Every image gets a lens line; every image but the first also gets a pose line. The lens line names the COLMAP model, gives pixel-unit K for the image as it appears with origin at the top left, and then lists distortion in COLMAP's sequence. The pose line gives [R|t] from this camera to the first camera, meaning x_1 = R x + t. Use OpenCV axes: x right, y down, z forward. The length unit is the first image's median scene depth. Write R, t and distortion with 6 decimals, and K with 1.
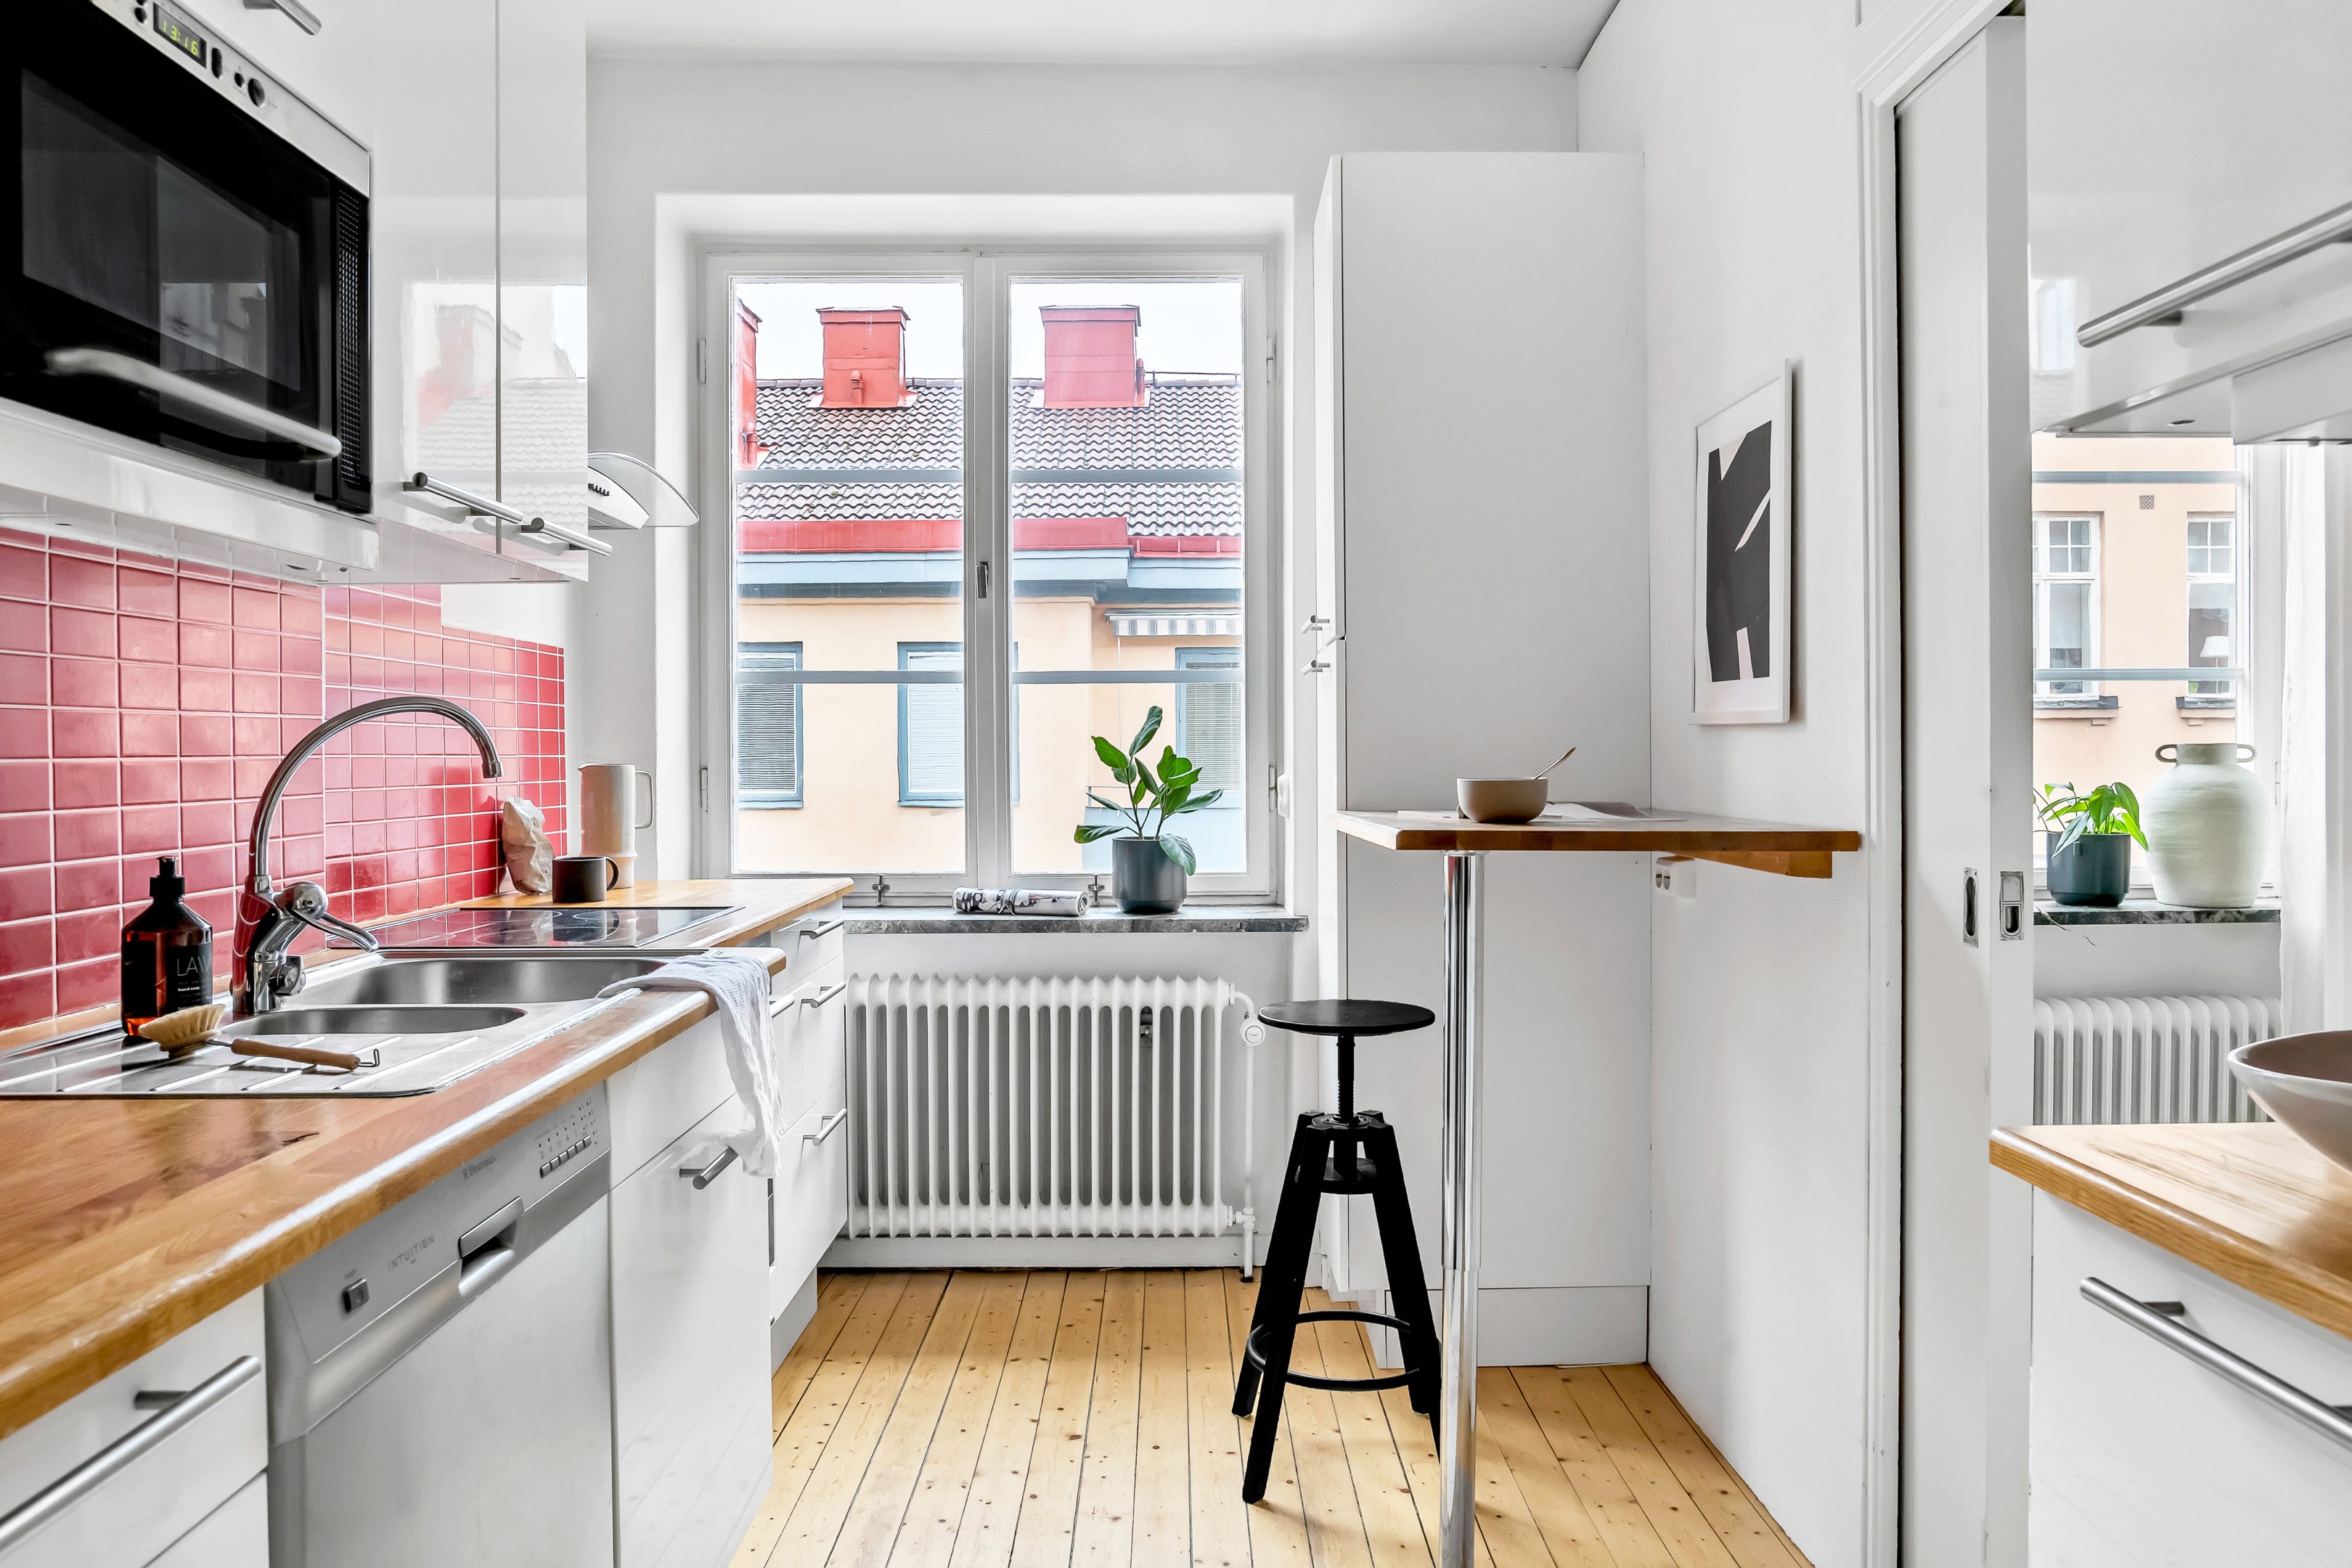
lens RADIAL K [[1658.8, 0, 1215.9], [0, 1658.8, 779.6], [0, 0, 1]] dist [-0.036430, 0.039270]
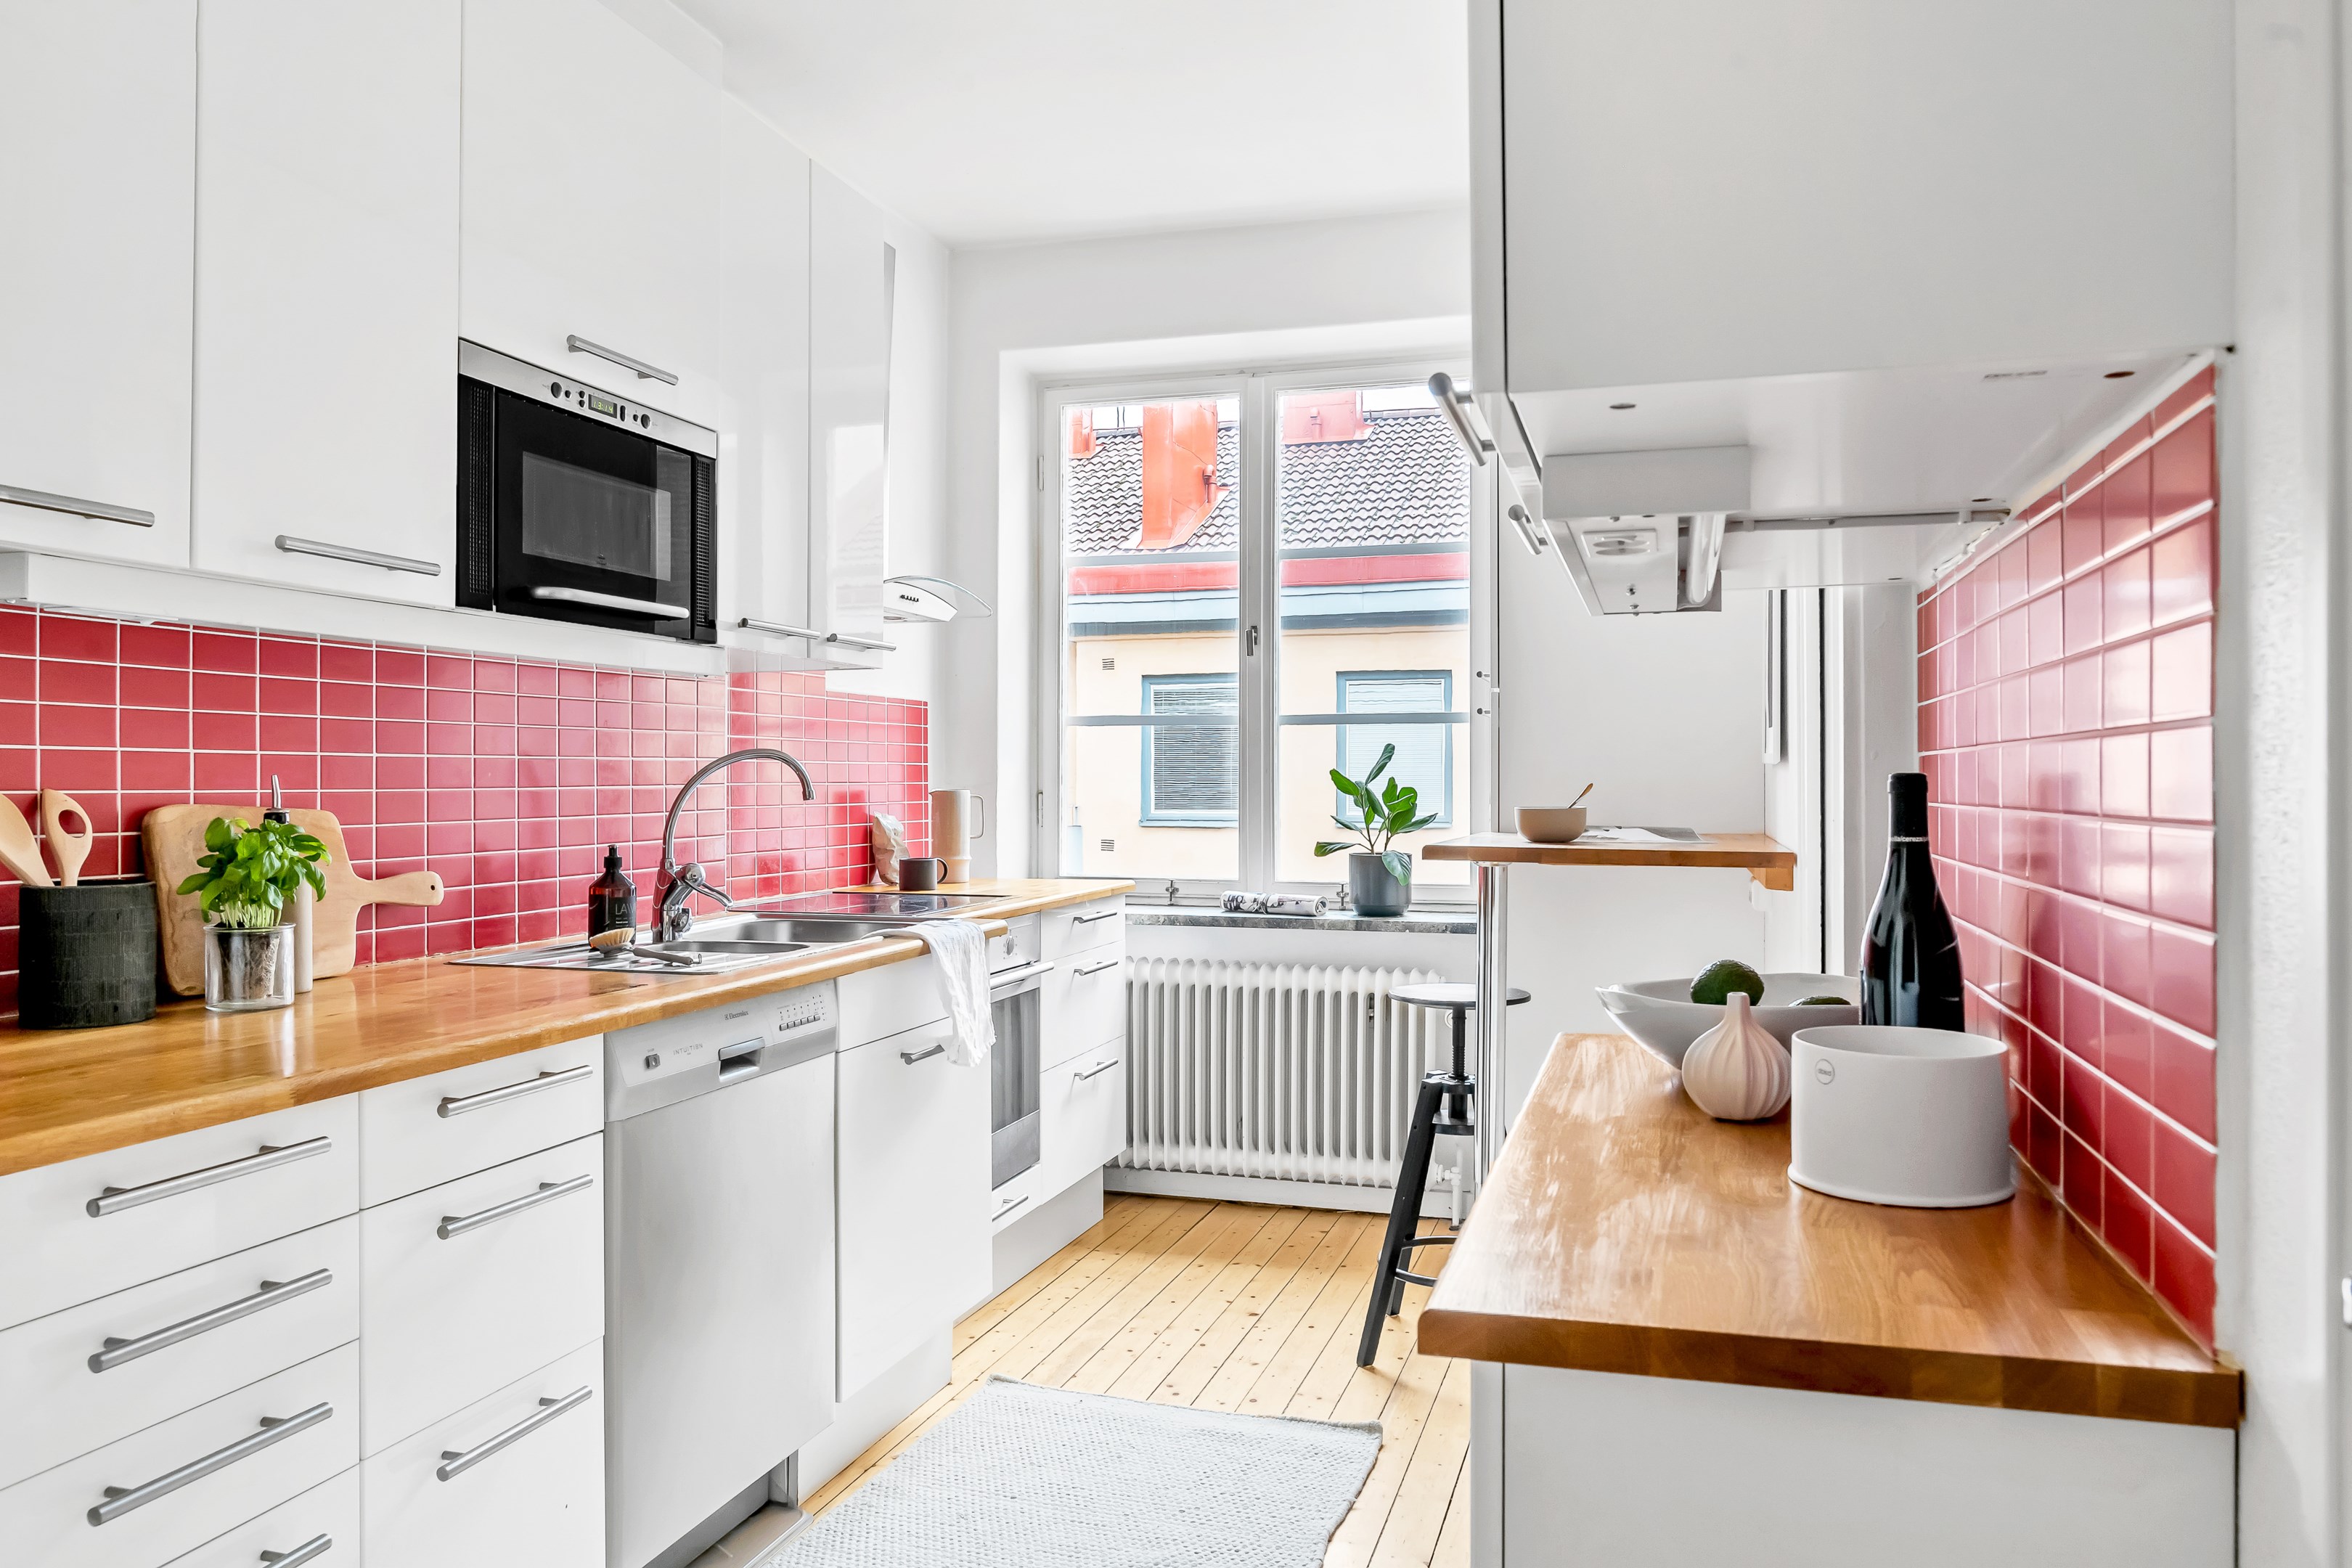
lens RADIAL K [[1690.8, 0, 1176.0], [0, 1690.8, 784.0], [0, 0, 1]] dist [-0.000877, 0.001465]
pose [[0.950446, 0.005845, -0.310834, 0.217254], [-0.009206, 0.999914, -0.009346, -0.002661], [0.310753, 0.011744, 0.950418, -0.228953]]
